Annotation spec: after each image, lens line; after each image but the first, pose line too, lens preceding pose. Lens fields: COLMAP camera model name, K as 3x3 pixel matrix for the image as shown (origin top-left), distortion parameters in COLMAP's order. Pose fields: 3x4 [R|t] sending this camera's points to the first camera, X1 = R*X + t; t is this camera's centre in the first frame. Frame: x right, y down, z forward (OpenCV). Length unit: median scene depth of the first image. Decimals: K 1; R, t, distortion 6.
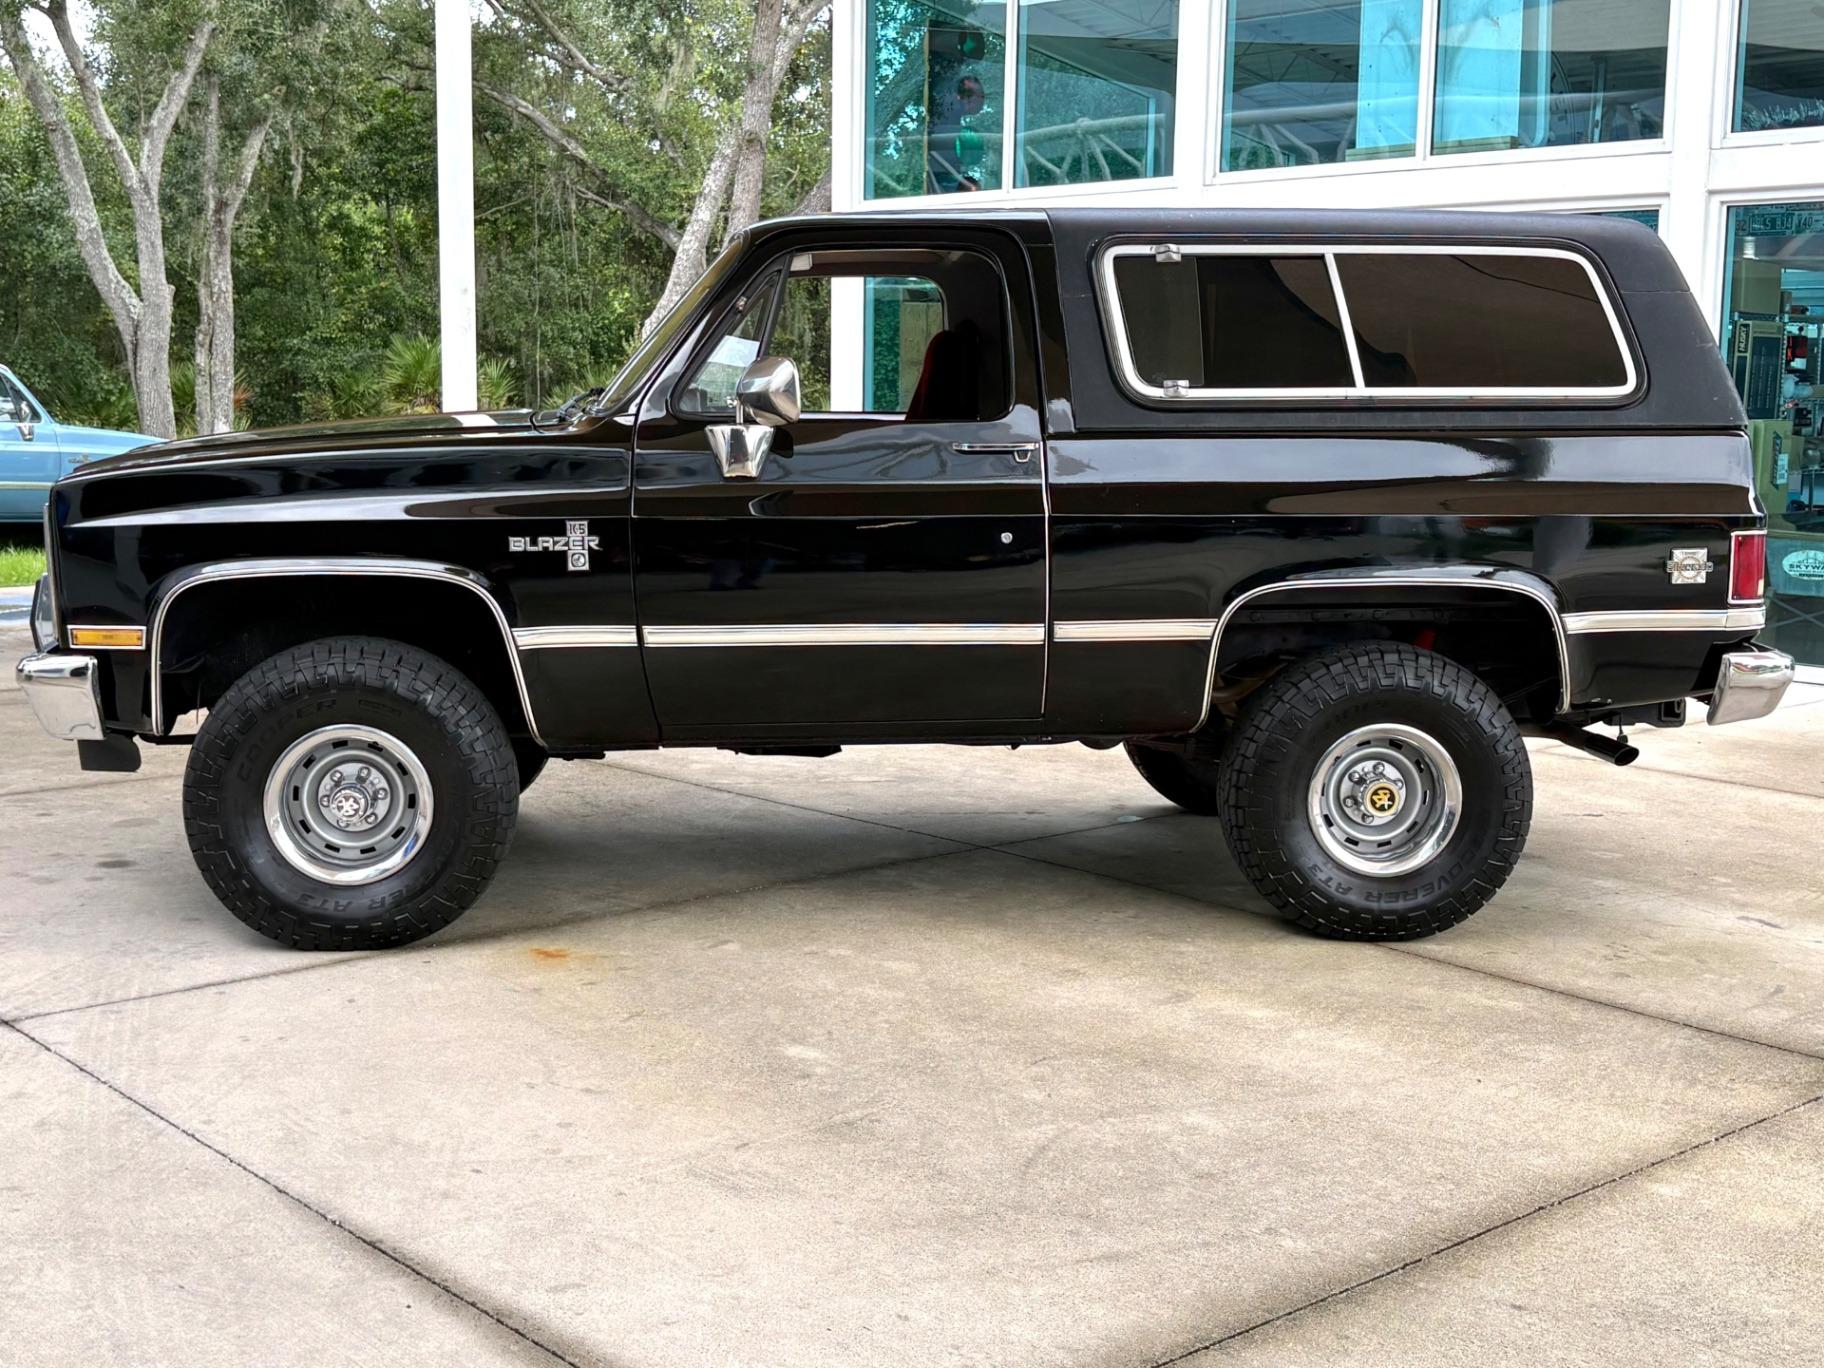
lens RADIAL K [[2221.0, 0, 923.0], [0, 2221.0, 680.3], [0, 0, 1]] dist [0.179323, -0.559491]
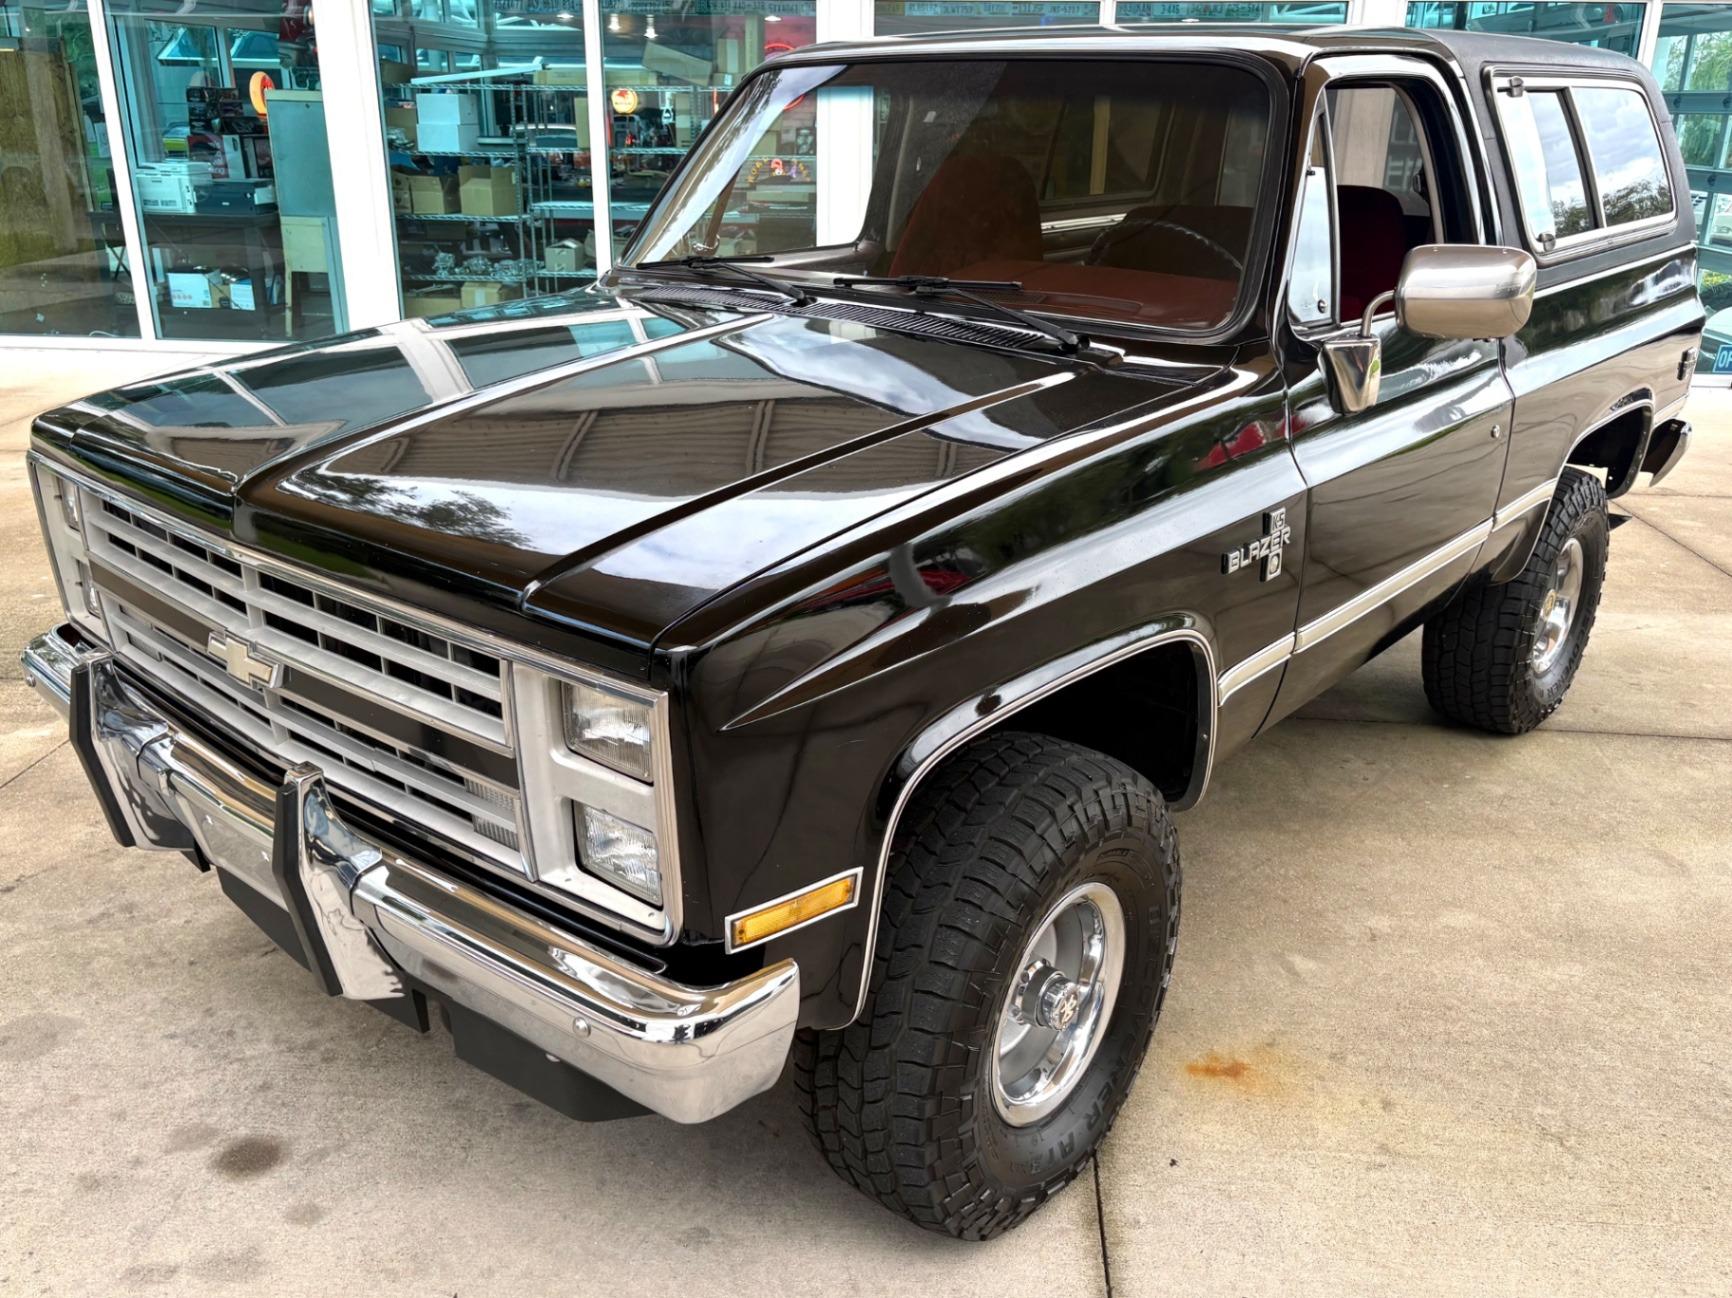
lens RADIAL K [[1428.9, 0, 866.0], [0, 1428.9, 649.0], [0, 0, 1]] dist [0.031634, -0.006526]
pose [[0.723519, -0.250447, 0.643270, -0.534628], [0.092839, 0.958702, 0.268834, -0.158549], [-0.684033, -0.134786, 0.716890, 0.751201]]
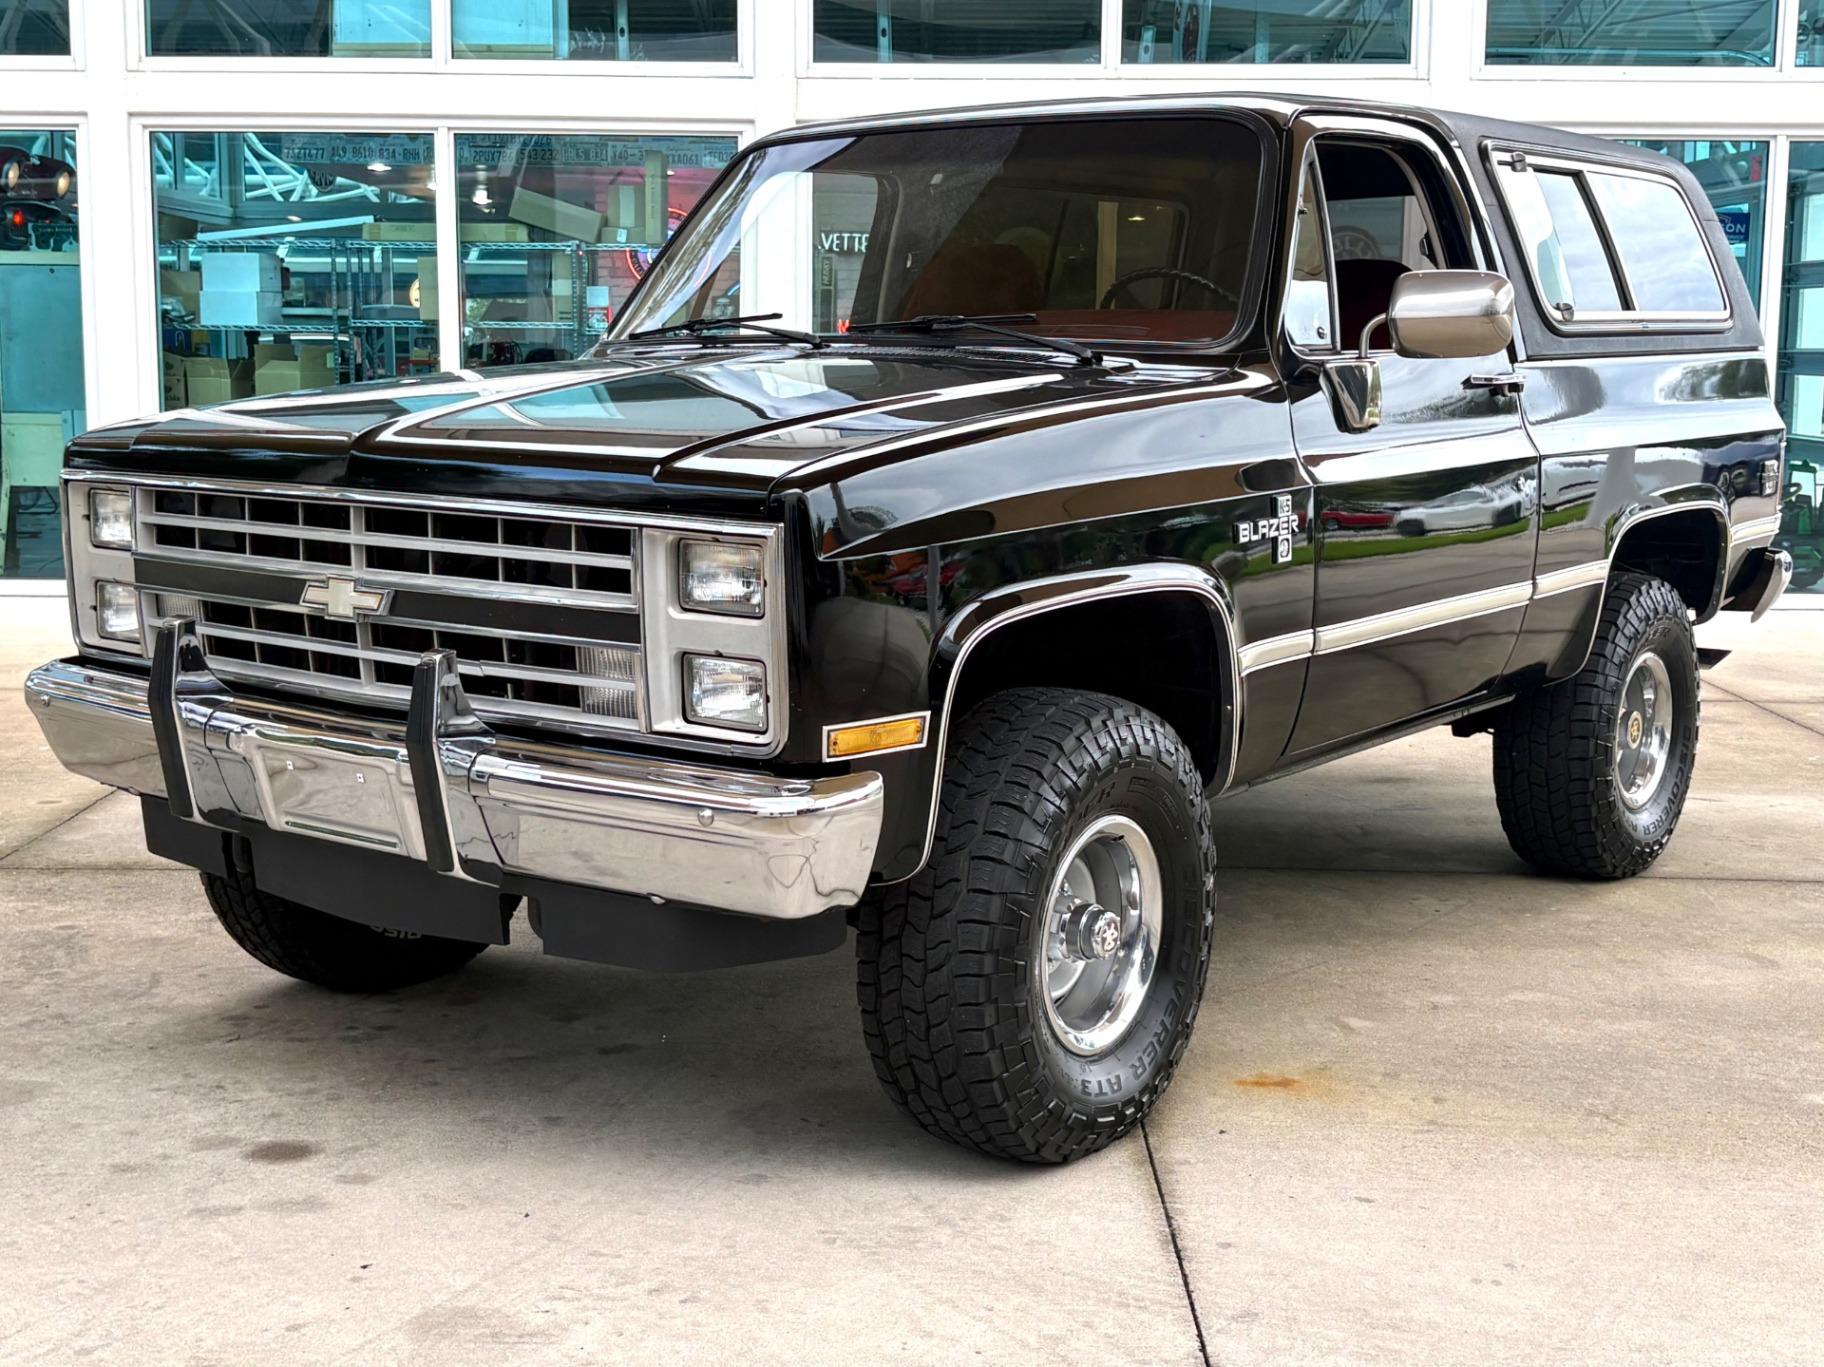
lens RADIAL K [[2273.5, 0, 887.3], [0, 2273.5, 683.8], [0, 0, 1]] dist [0.203864, -0.712331]
pose [[0.682224, -0.119284, 0.721348, -0.786160], [0.100892, 0.992522, 0.068706, -0.073682], [-0.724149, 0.025906, 0.689157, 0.565351]]
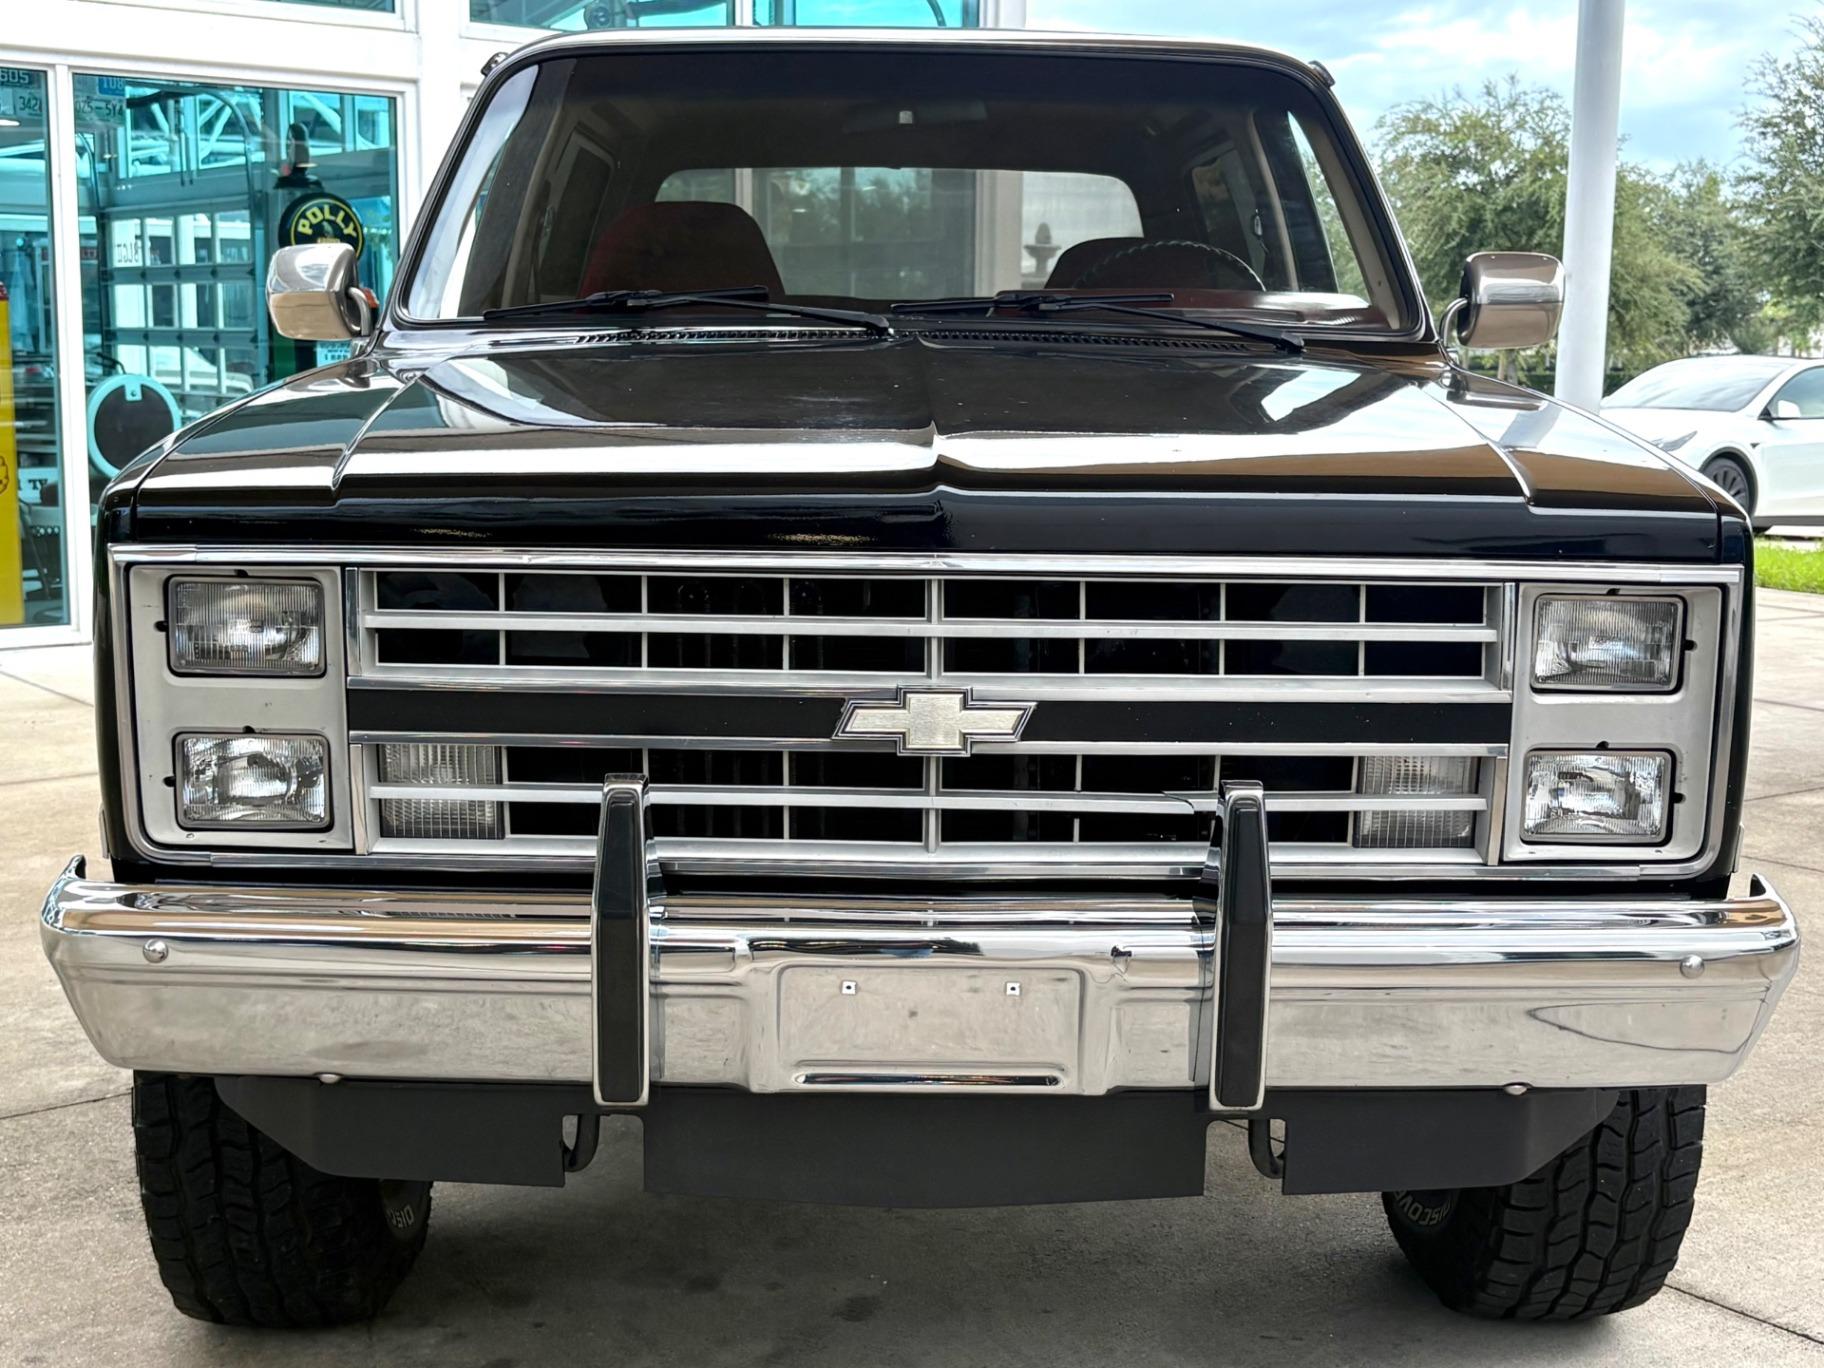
lens RADIAL K [[2221.0, 0, 923.0], [0, 2221.0, 680.3], [0, 0, 1]] dist [0.179323, -0.559491]
pose [[0.083394, -0.176815, 0.980705, -0.822925], [0.122432, 0.978495, 0.166005, -0.146685], [-0.988967, 0.106226, 0.103248, 1.097275]]
